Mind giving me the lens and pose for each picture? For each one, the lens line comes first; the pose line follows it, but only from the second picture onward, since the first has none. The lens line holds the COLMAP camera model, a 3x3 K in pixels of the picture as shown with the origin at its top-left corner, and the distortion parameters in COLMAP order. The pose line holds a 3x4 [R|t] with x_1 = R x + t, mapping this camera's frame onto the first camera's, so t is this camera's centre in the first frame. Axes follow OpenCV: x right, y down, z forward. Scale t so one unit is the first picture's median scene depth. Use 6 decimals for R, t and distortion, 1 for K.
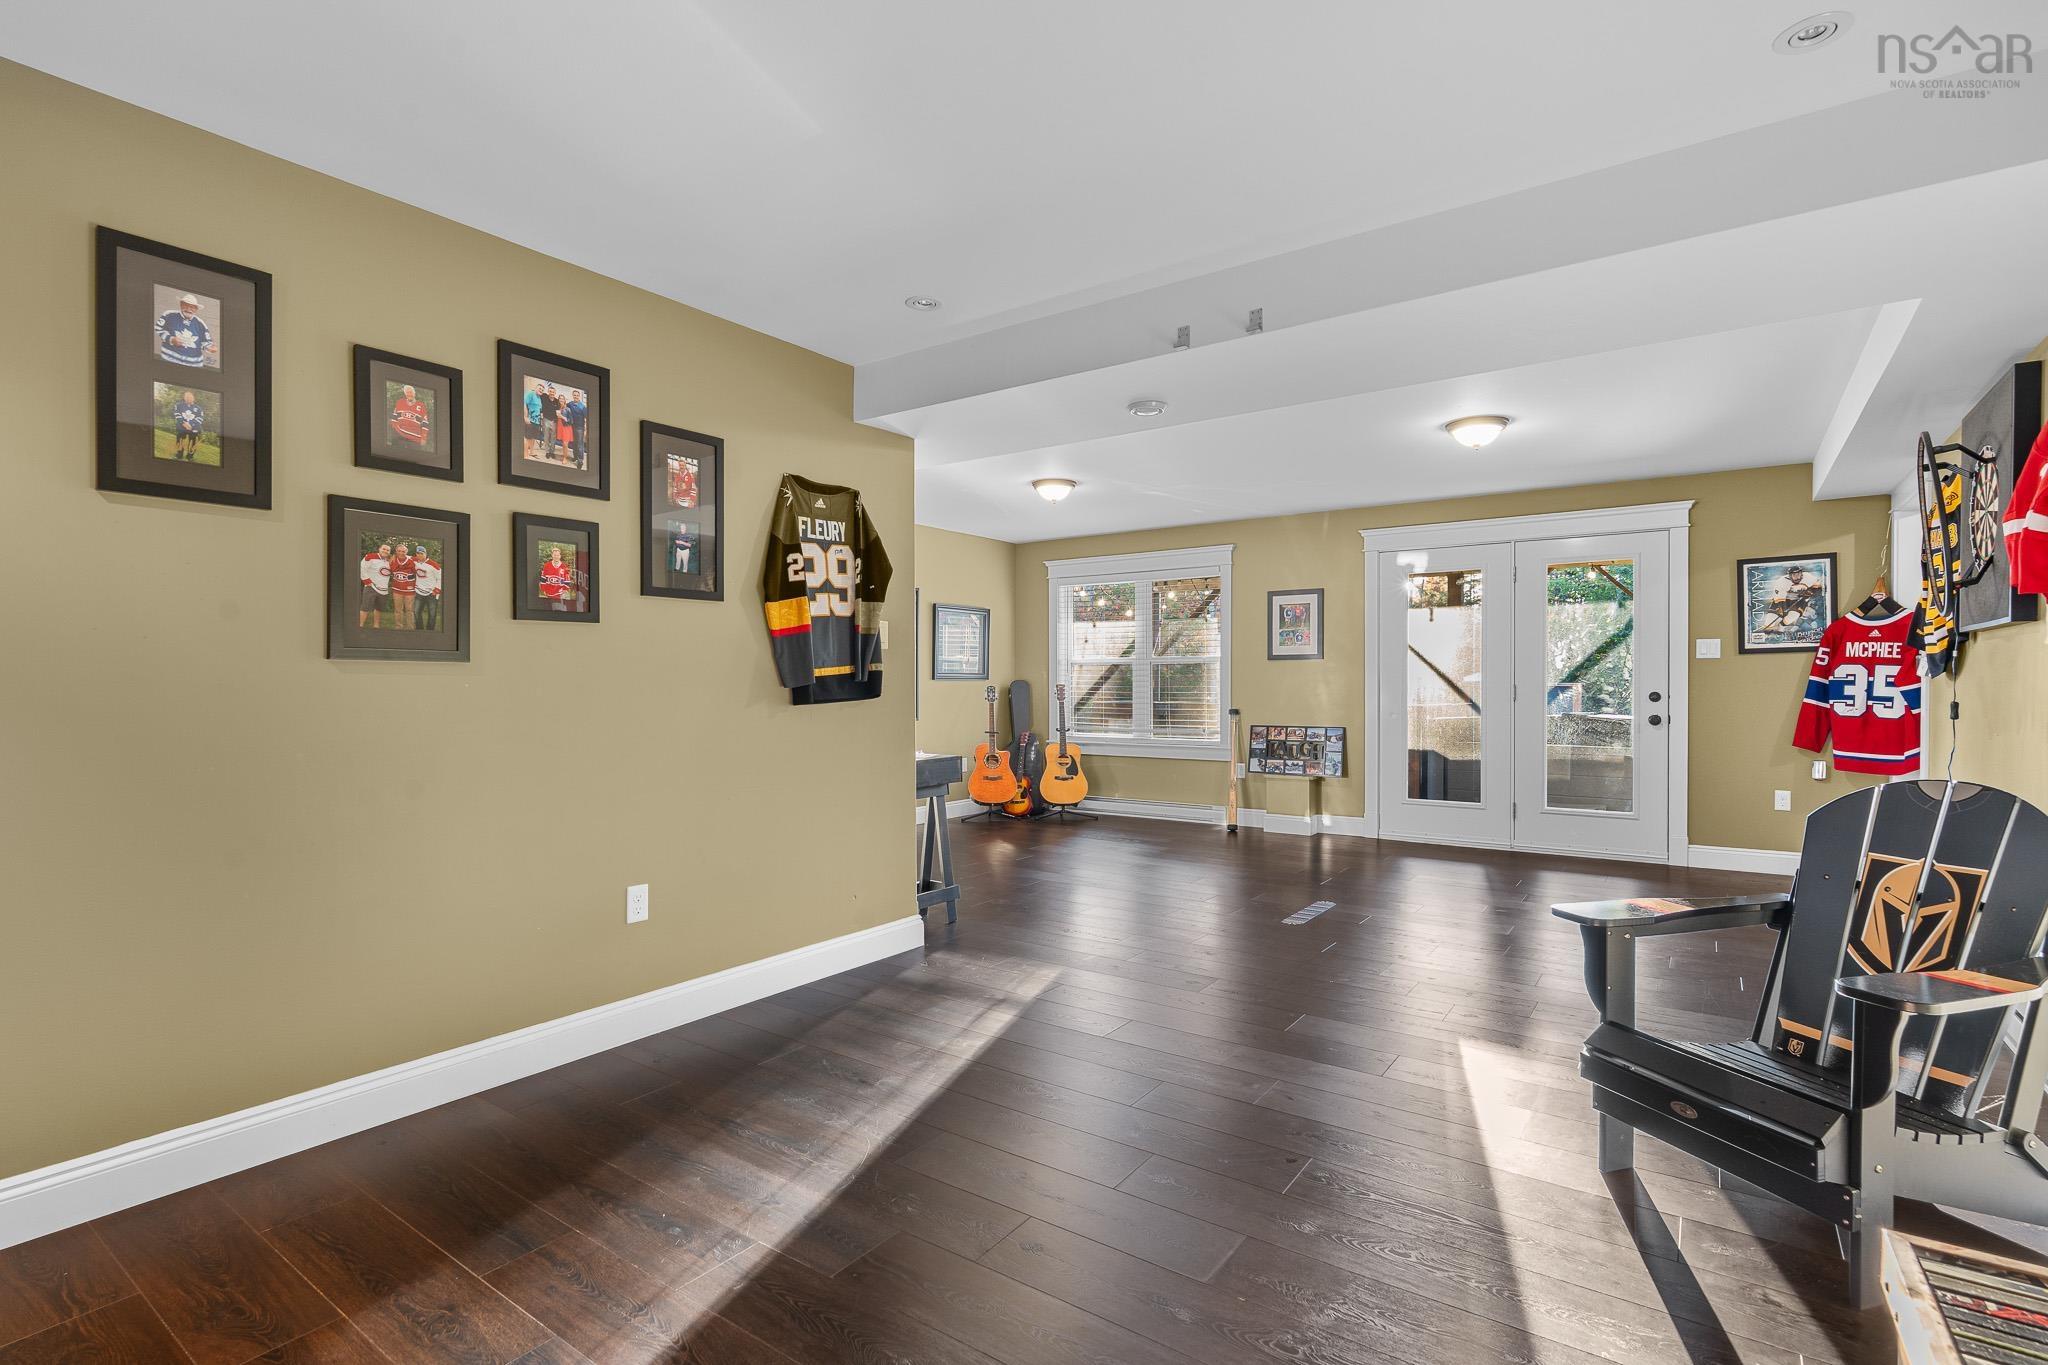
lens RADIAL K [[1003.2, 0, 1026.2], [0, 1003.2, 684.5], [0, 0, 1]] dist [0.002526, 0.000186]
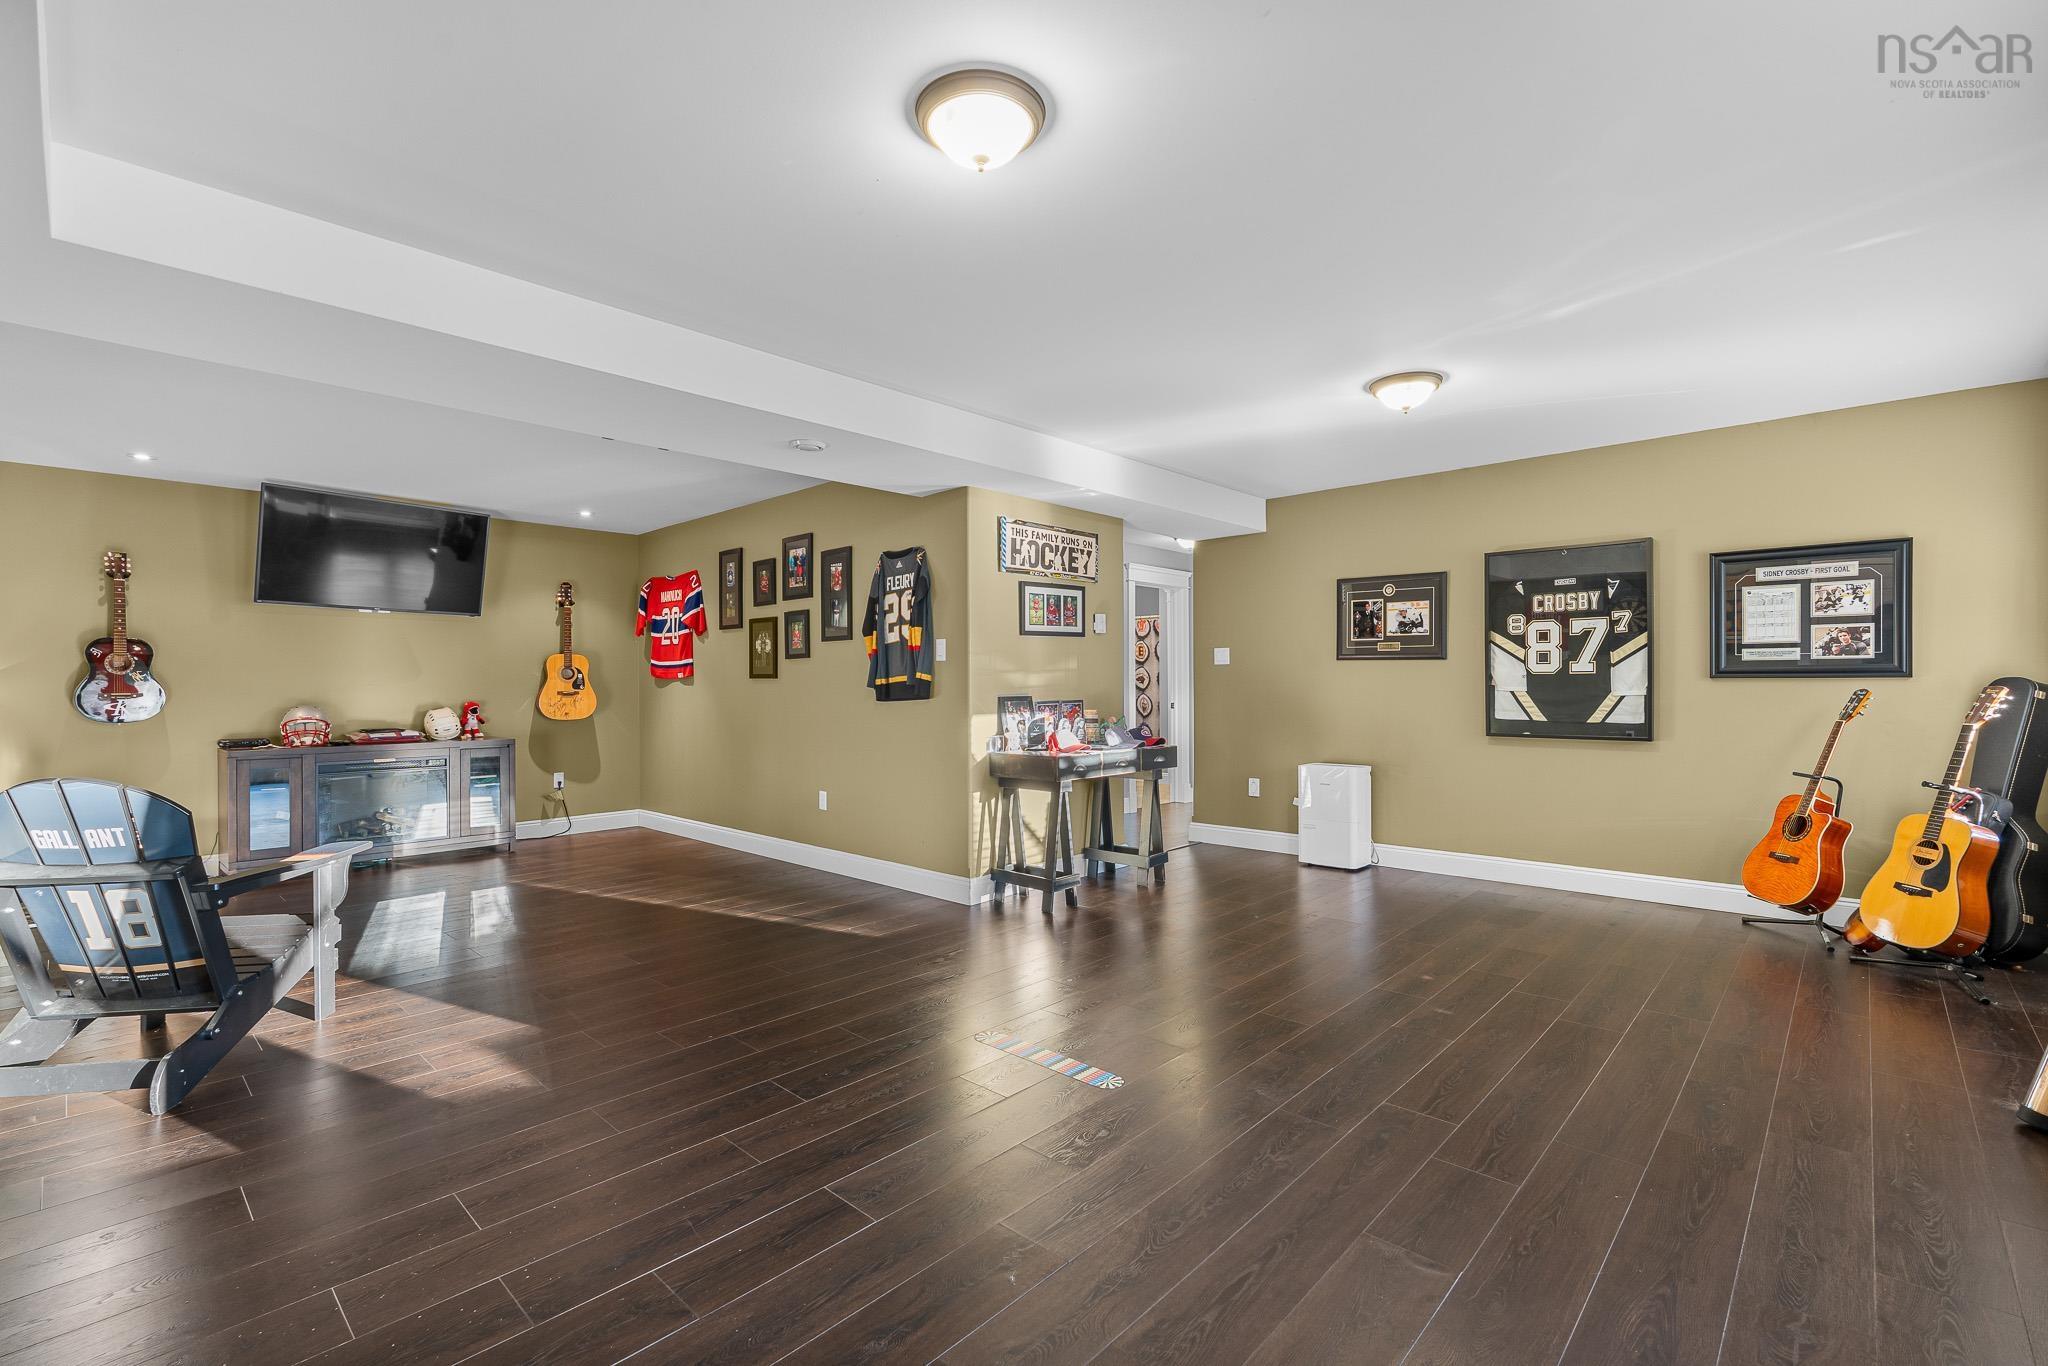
lens RADIAL K [[900.4, 0, 1024.3], [0, 900.4, 682.4], [0, 0, 1]] dist [-0.002112, -0.001528]
pose [[-0.153340, -0.001778, -0.988172, 0.724595], [0.002197, 0.999995, -0.002140, -0.003479], [0.988171, -0.002499, -0.153335, 0.937915]]
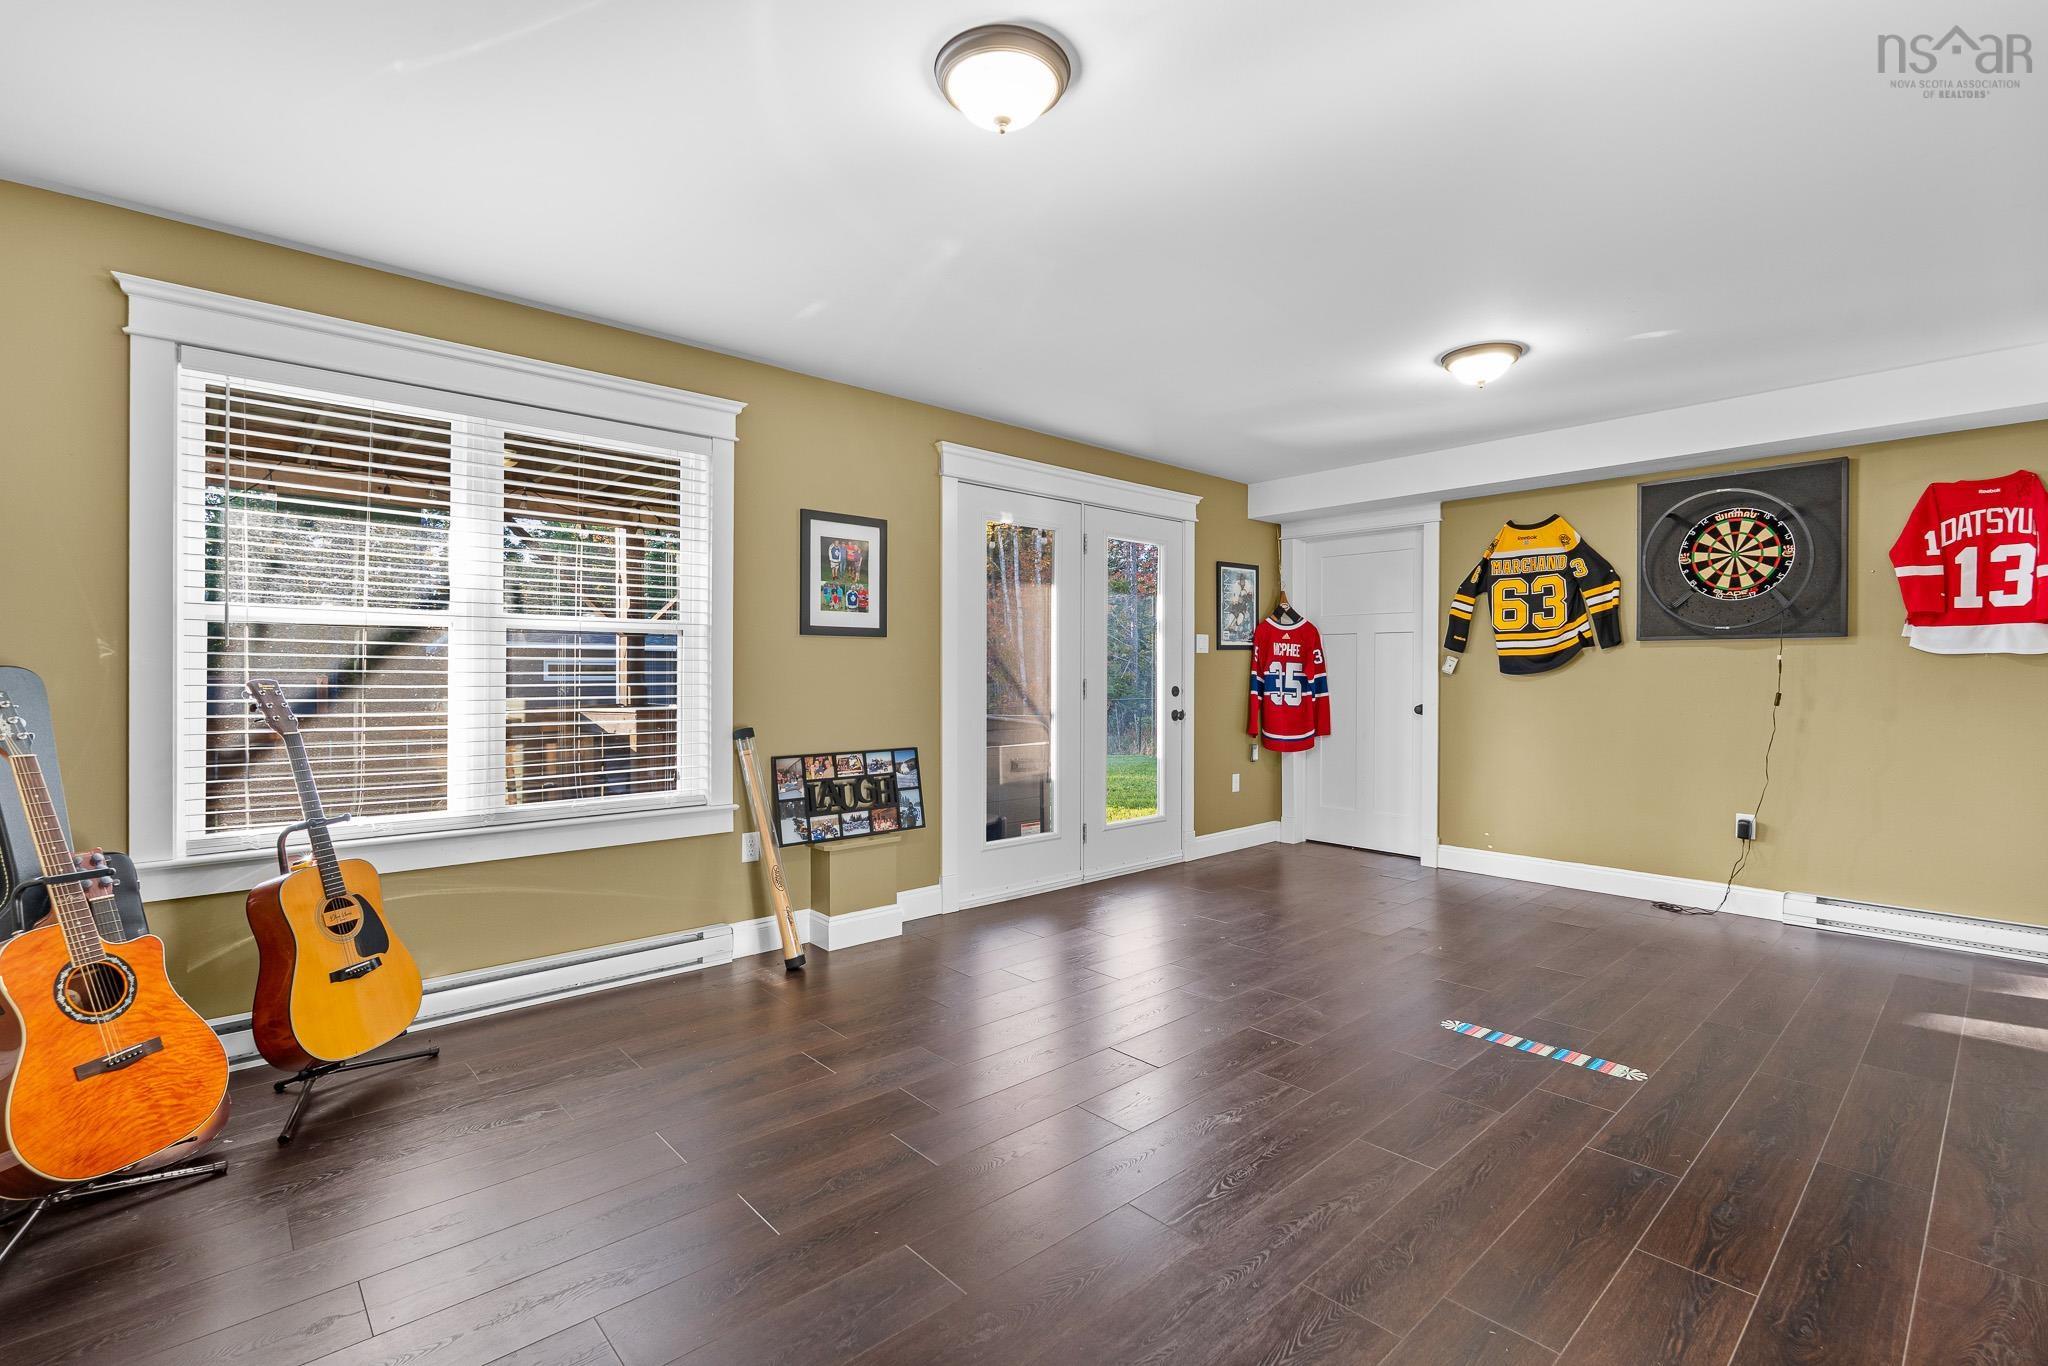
lens RADIAL K [[900.4, 0, 1029.2], [0, 900.4, 672.0], [0, 0, 1]] dist [-0.002112, -0.001528]
pose [[0.230683, 0.004571, 0.973018, -0.276927], [-0.000854, 0.999990, -0.004495, -0.002658], [-0.973028, 0.000206, 0.230685, 1.027279]]
